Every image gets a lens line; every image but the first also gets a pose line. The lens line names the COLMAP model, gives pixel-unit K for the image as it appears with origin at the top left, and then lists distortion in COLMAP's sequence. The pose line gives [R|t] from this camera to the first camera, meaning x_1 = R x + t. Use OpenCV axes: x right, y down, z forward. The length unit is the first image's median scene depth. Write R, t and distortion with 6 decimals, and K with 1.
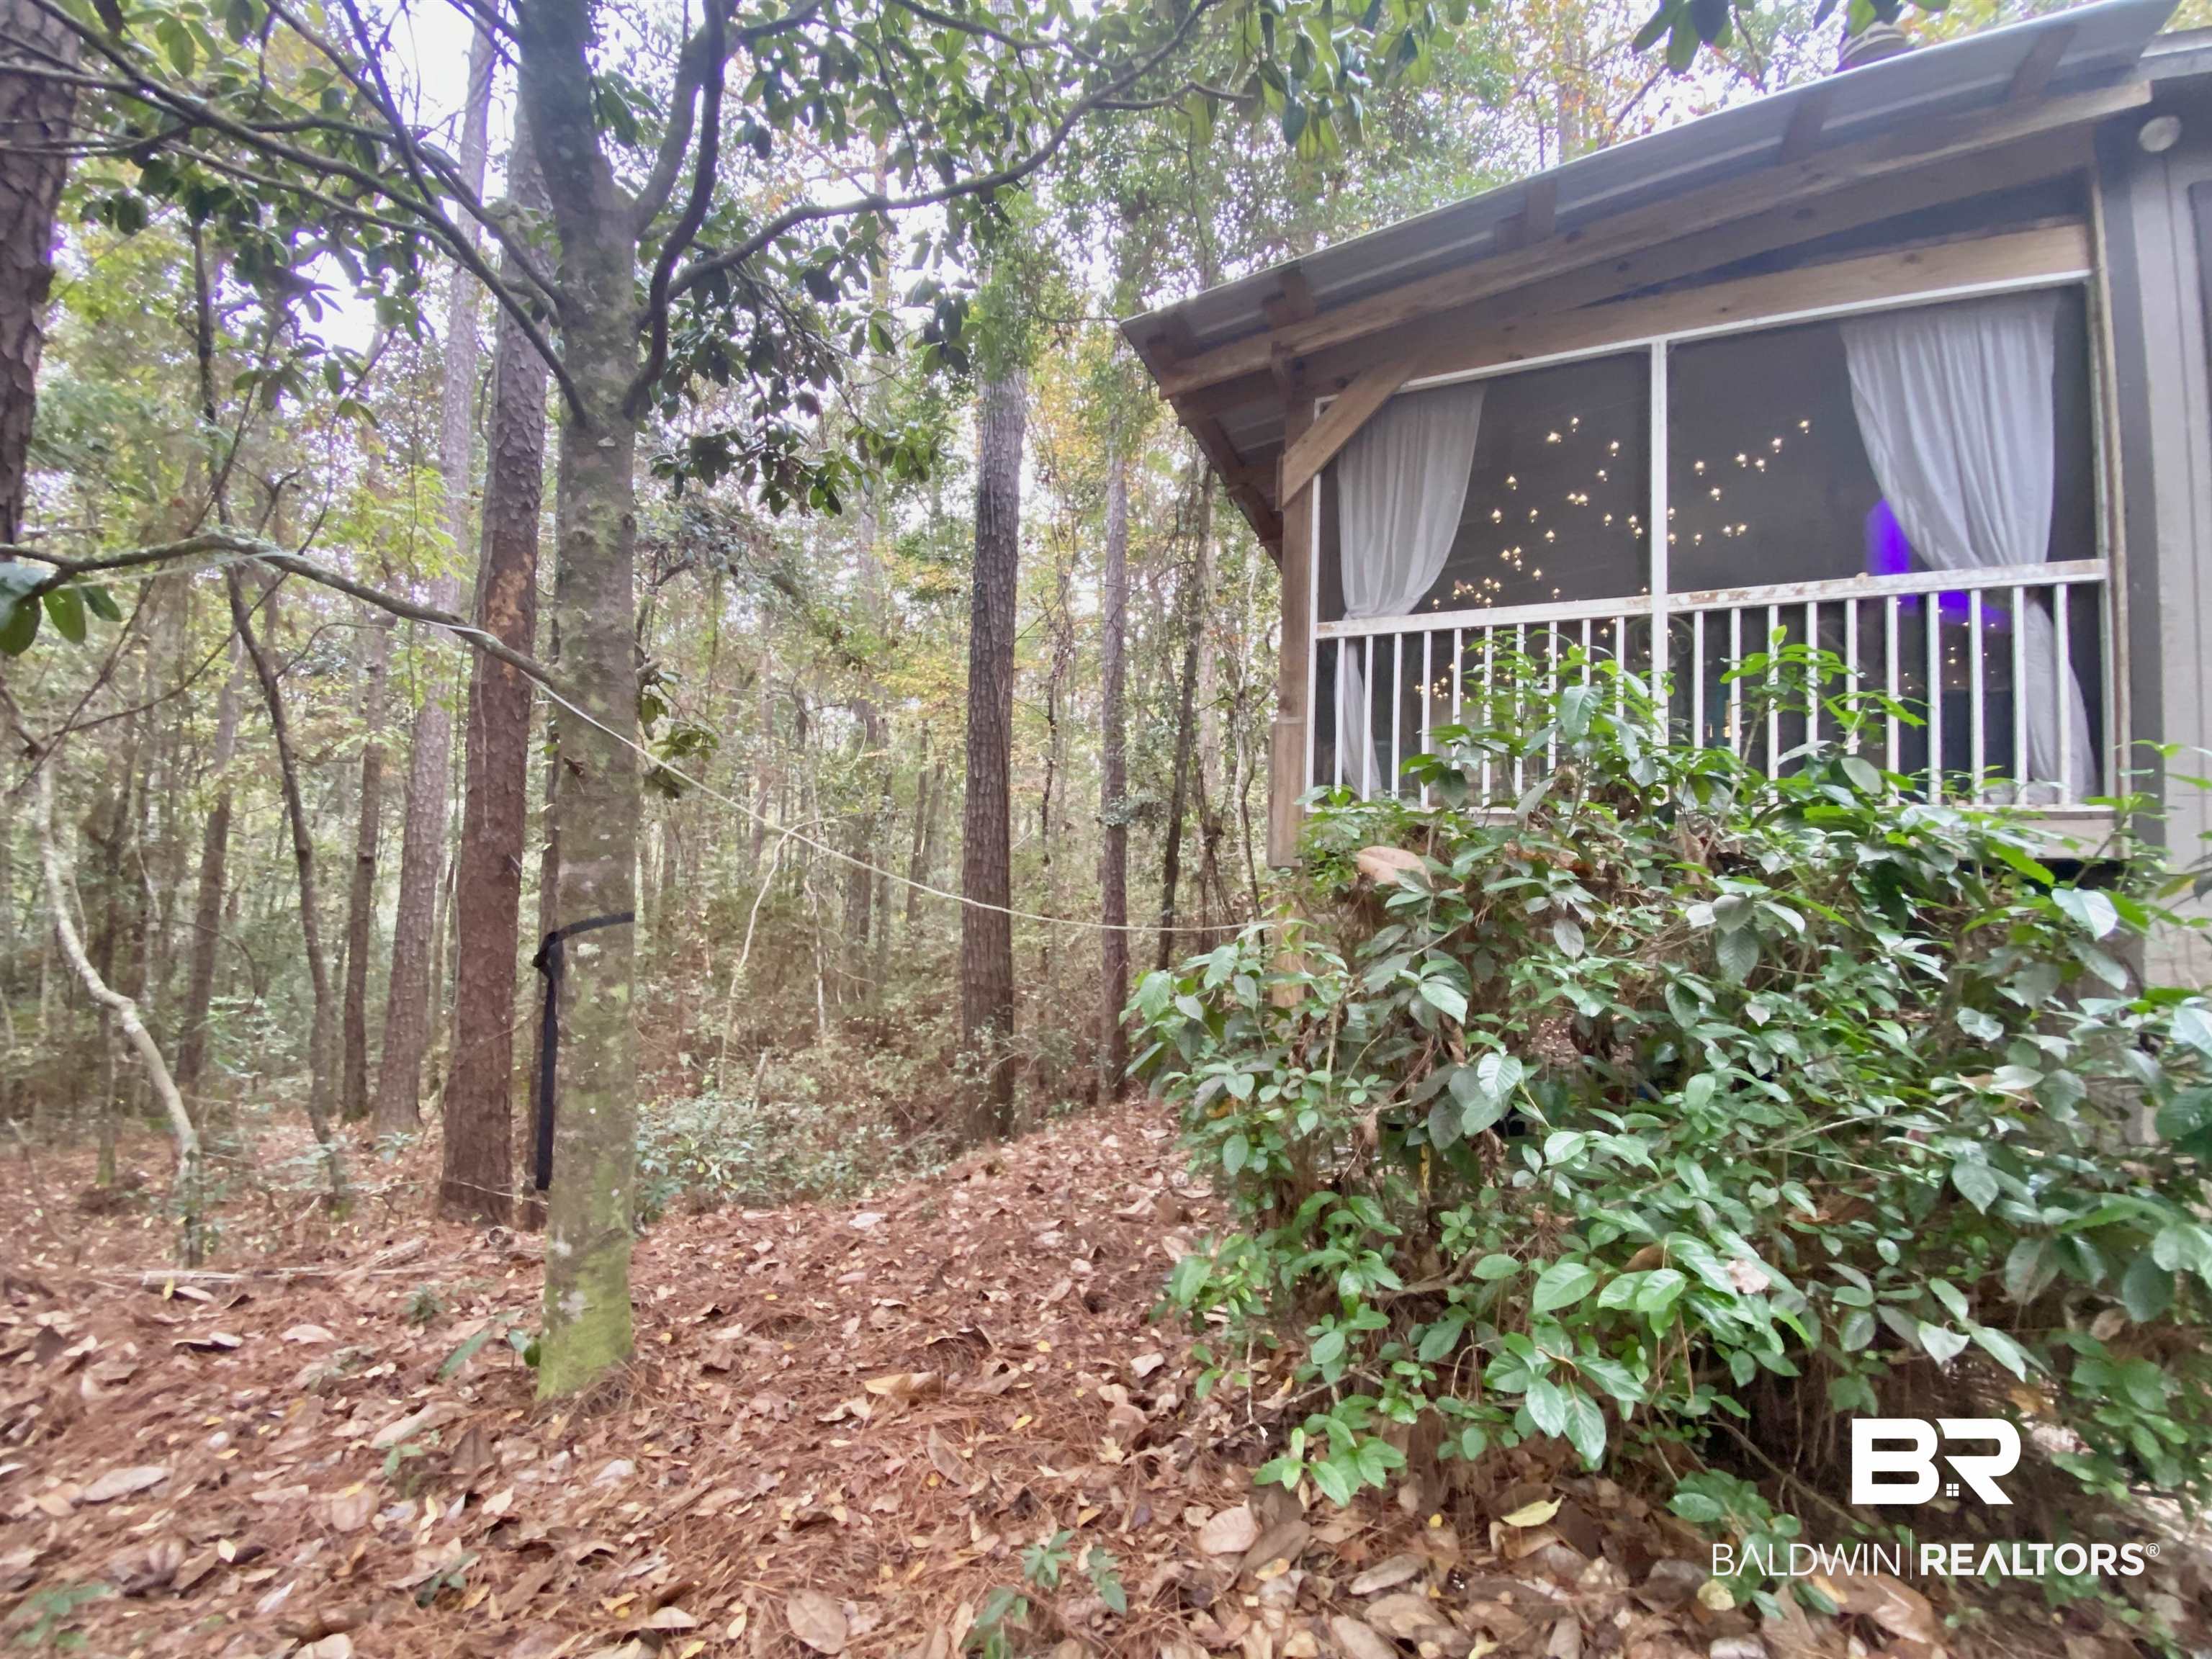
lens RADIAL K [[866.5, 0, 1110.5], [0, 866.5, 819.9], [0, 0, 1]] dist [-0.000759, -0.013574]
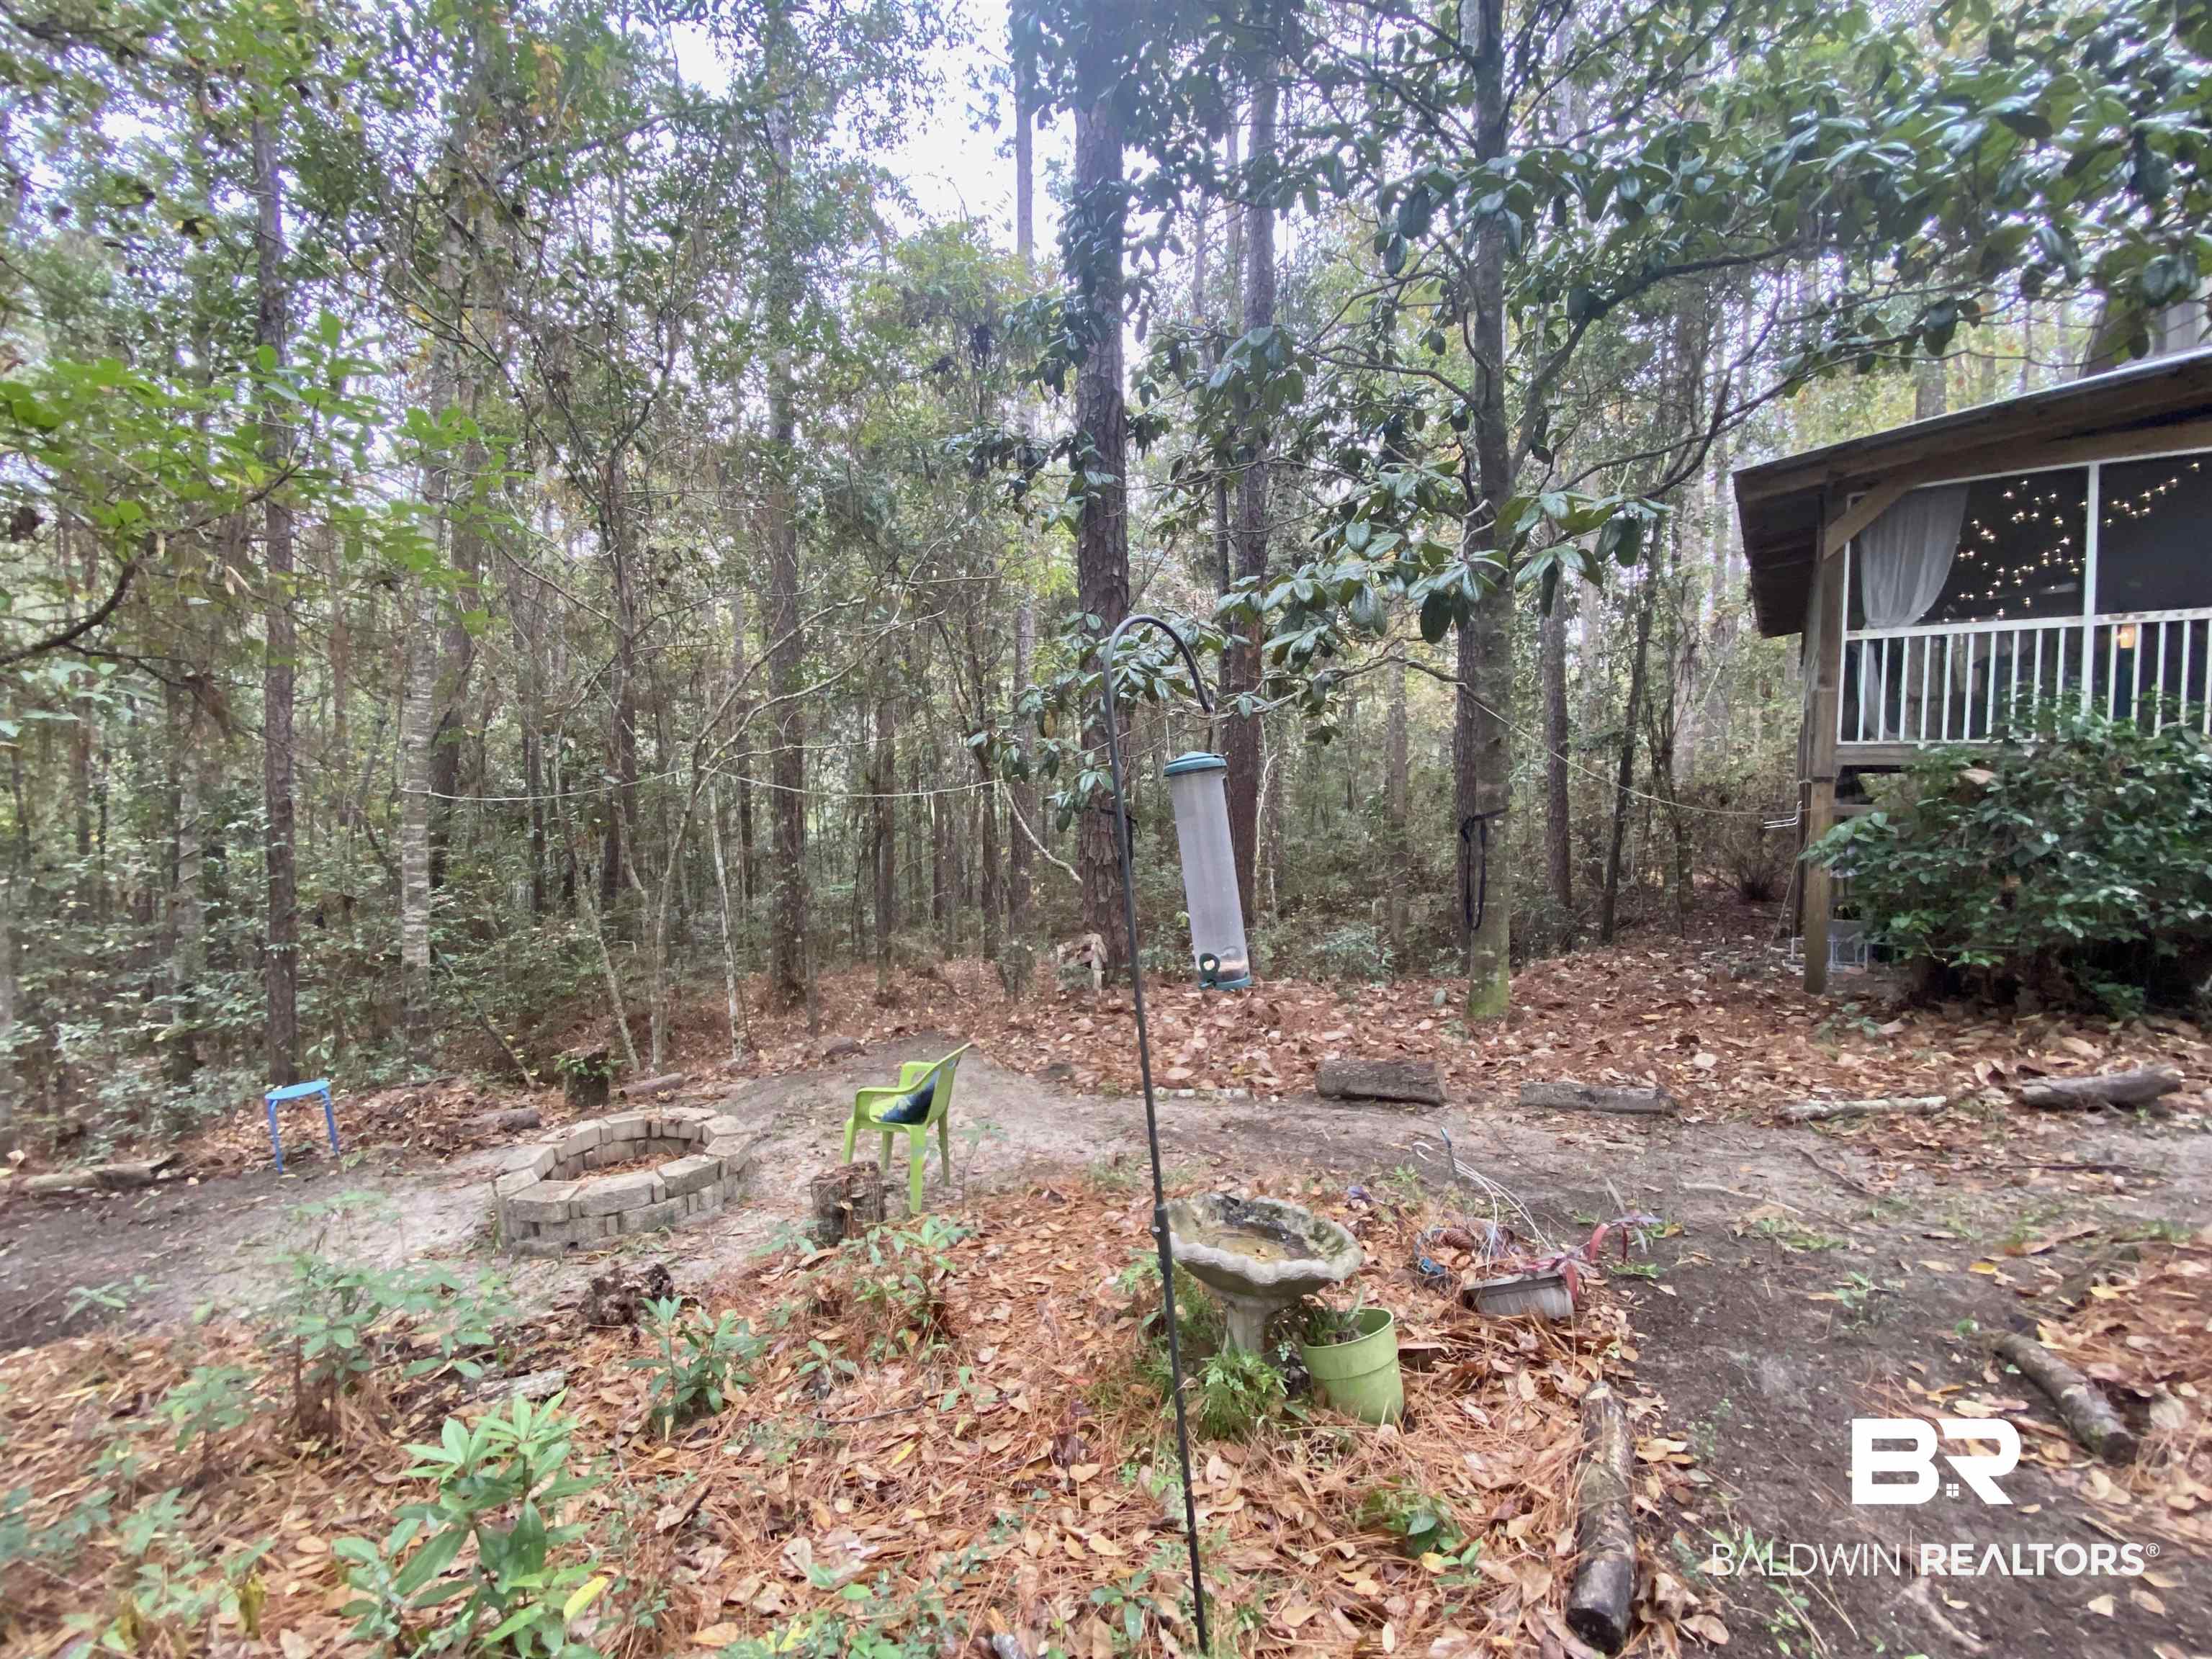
lens RADIAL K [[866.5, 0, 1110.5], [0, 866.5, 819.9], [0, 0, 1]] dist [-0.000759, -0.013574]
pose [[0.968571, -0.015777, -0.248235, -0.850073], [0.040422, 0.994704, 0.094498, -0.089527], [0.245429, -0.101562, 0.964080, -1.149542]]
